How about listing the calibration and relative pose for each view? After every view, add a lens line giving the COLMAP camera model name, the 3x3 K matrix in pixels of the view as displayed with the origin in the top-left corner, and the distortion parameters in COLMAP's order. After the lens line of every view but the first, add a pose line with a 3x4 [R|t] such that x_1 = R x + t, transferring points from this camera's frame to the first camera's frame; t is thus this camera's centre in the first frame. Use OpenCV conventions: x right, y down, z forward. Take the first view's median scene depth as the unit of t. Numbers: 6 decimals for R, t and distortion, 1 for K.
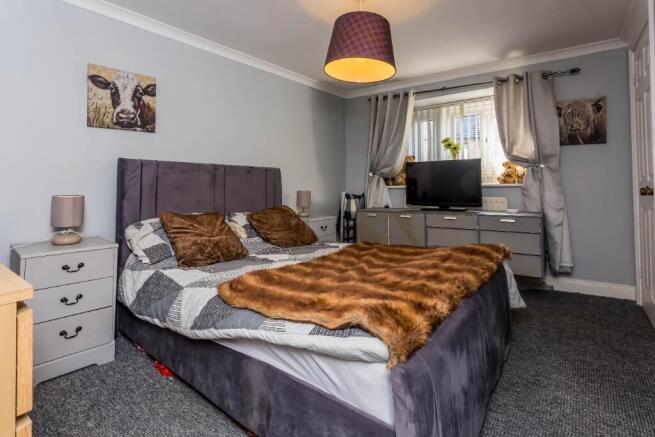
lens RADIAL K [[321.5, 0, 323.1], [0, 321.5, 201.3], [0, 0, 1]] dist [0.002577, 0.000700]
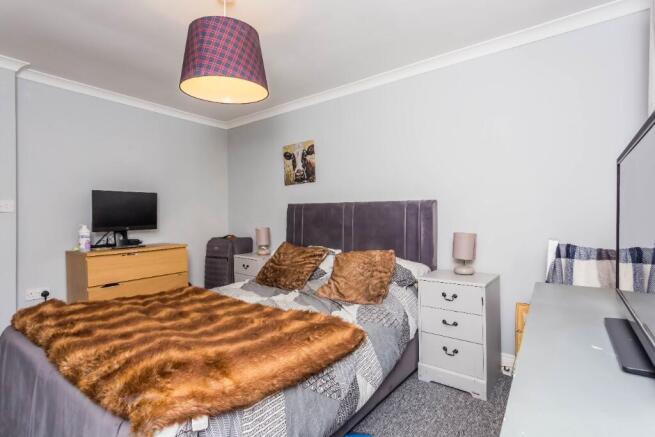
lens RADIAL K [[321.1, 0, 327.5], [0, 321.1, 218.5], [0, 0, 1]] dist [0.003476, 0.000231]
pose [[0.059073, -0.013106, -0.998168, 0.785255], [-0.058243, 0.998165, -0.016553, -0.051602], [0.996553, 0.059114, 0.058202, 1.030071]]
